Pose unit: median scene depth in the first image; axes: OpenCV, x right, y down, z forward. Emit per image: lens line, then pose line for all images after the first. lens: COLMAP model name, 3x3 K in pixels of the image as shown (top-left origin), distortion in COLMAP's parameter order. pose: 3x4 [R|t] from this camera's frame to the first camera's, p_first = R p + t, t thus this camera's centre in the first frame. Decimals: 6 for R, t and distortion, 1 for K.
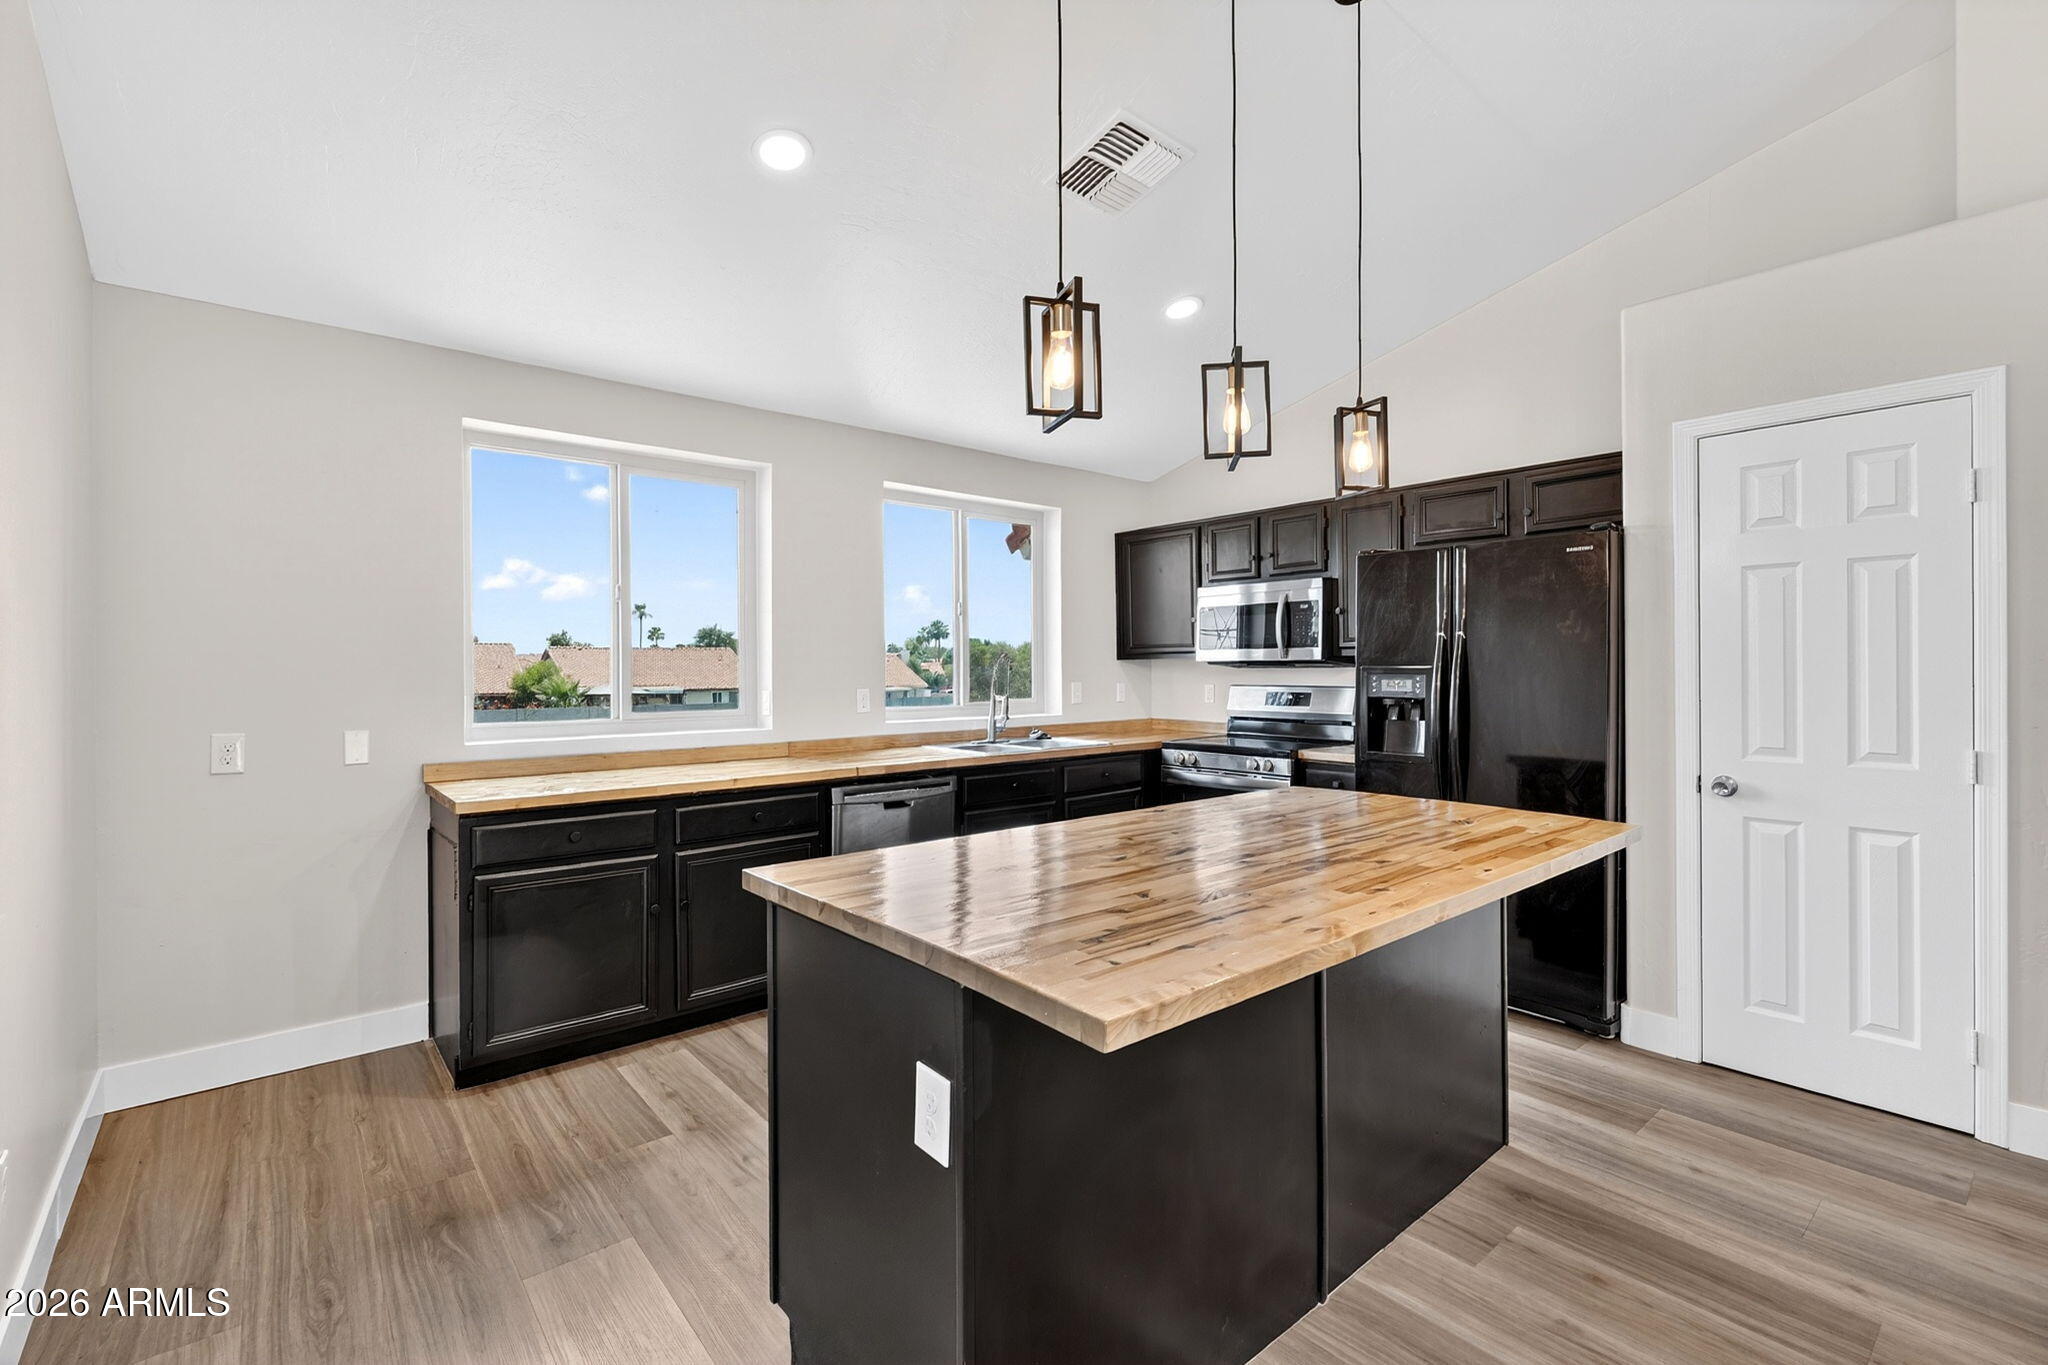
lens RADIAL K [[914.9, 0, 1024.9], [0, 914.9, 671.5], [0, 0, 1]] dist [-0.006134, 0.002216]
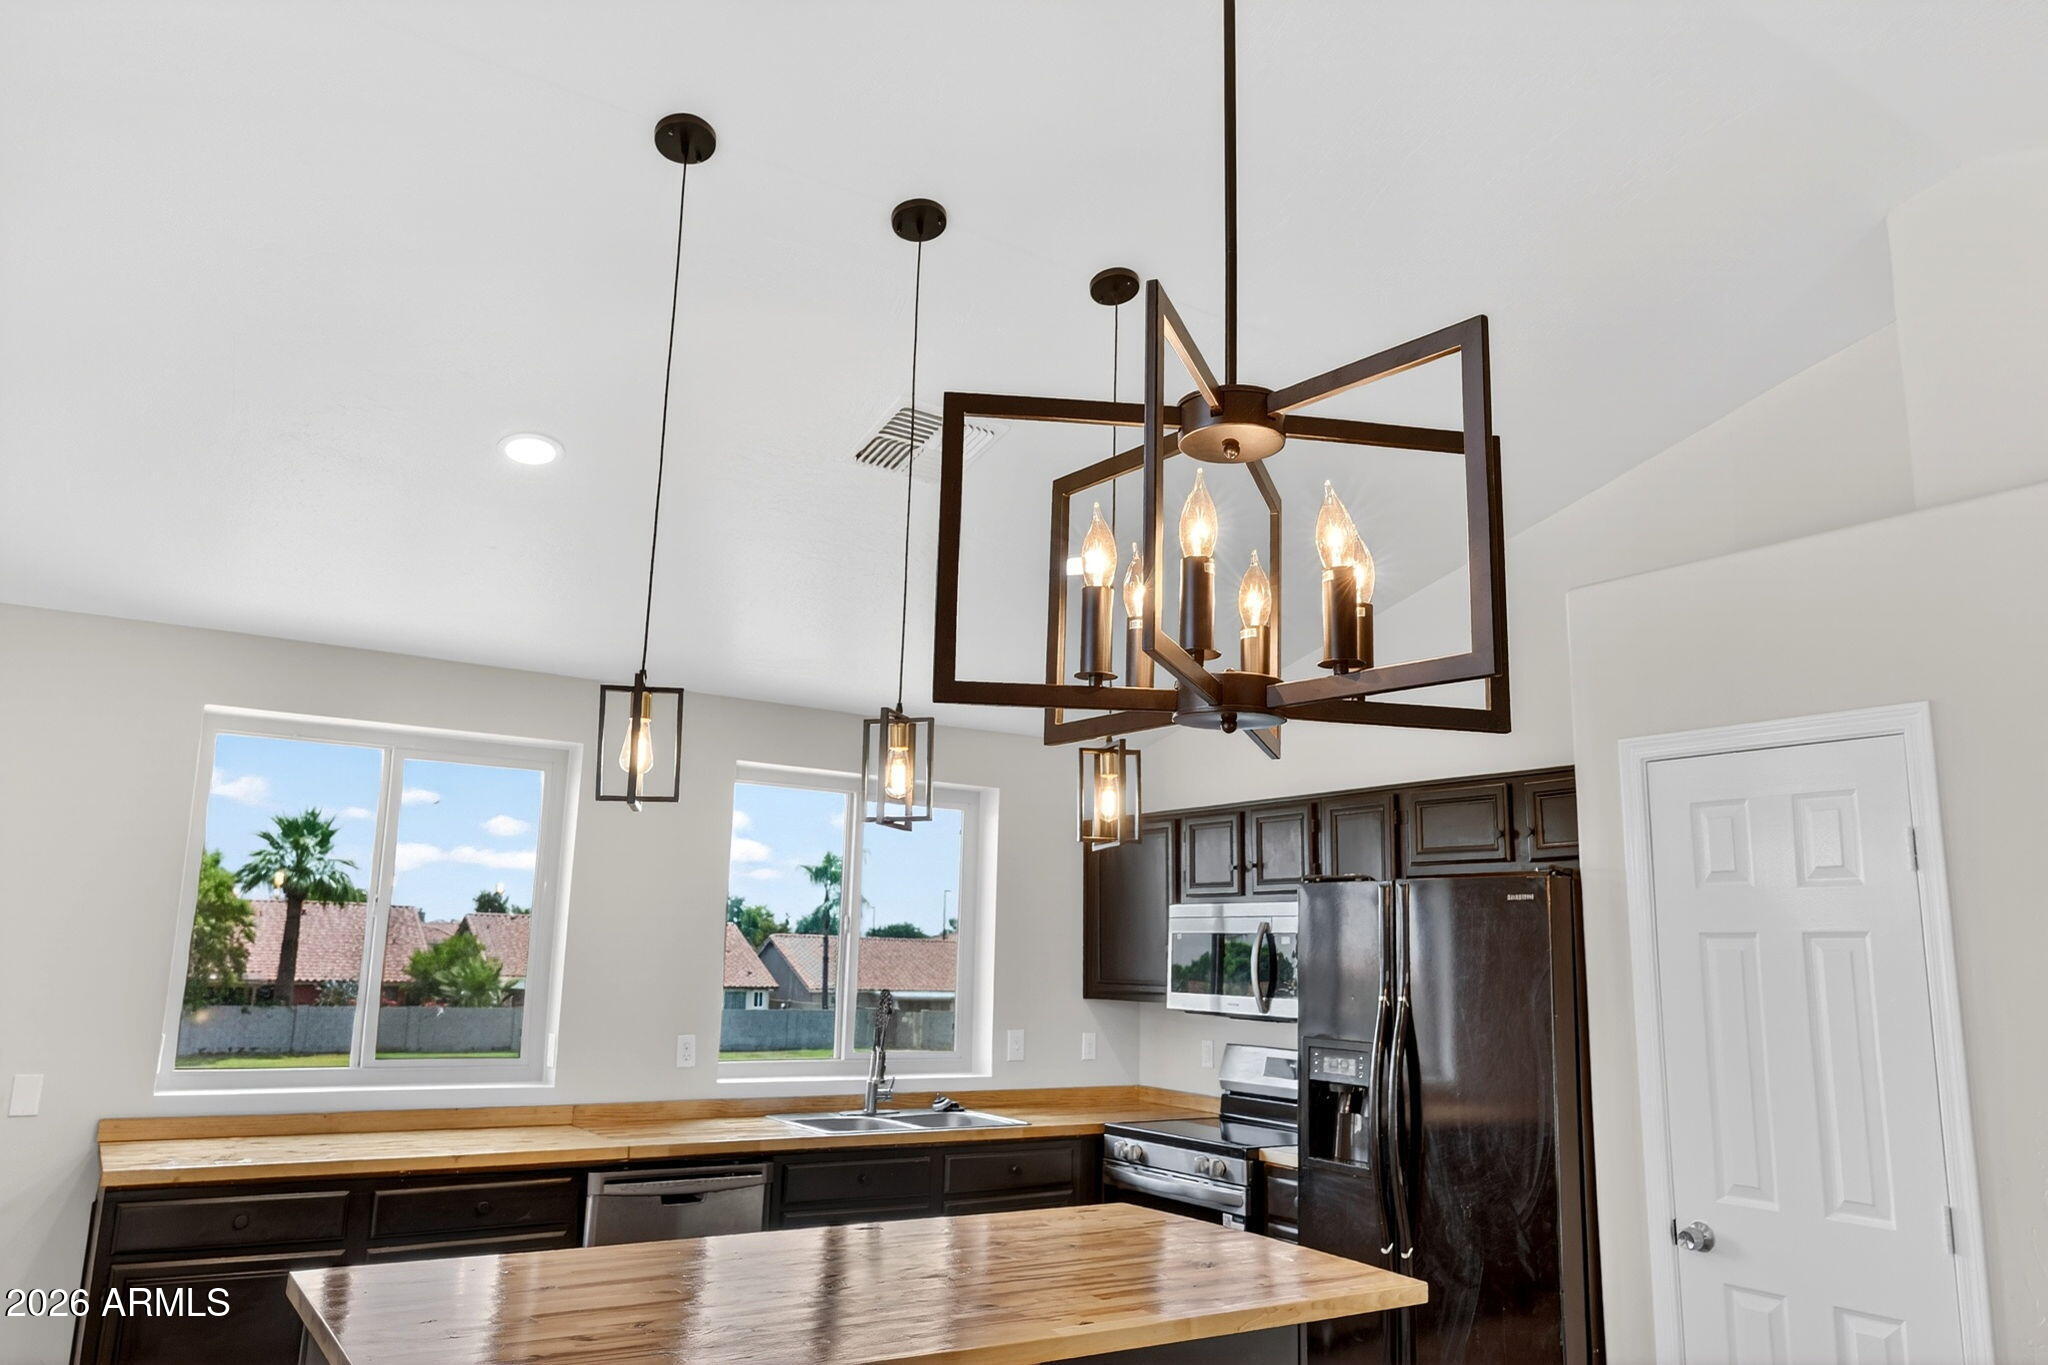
lens RADIAL K [[1399.2, 0, 1015.7], [0, 1399.2, 670.8], [0, 0, 1]] dist [-0.004178, 0.001514]
pose [[0.993498, 0.010284, -0.113384, 0.217363], [-0.034051, 0.977165, -0.209738, -0.040436], [0.108638, 0.212235, 0.971161, -0.153189]]
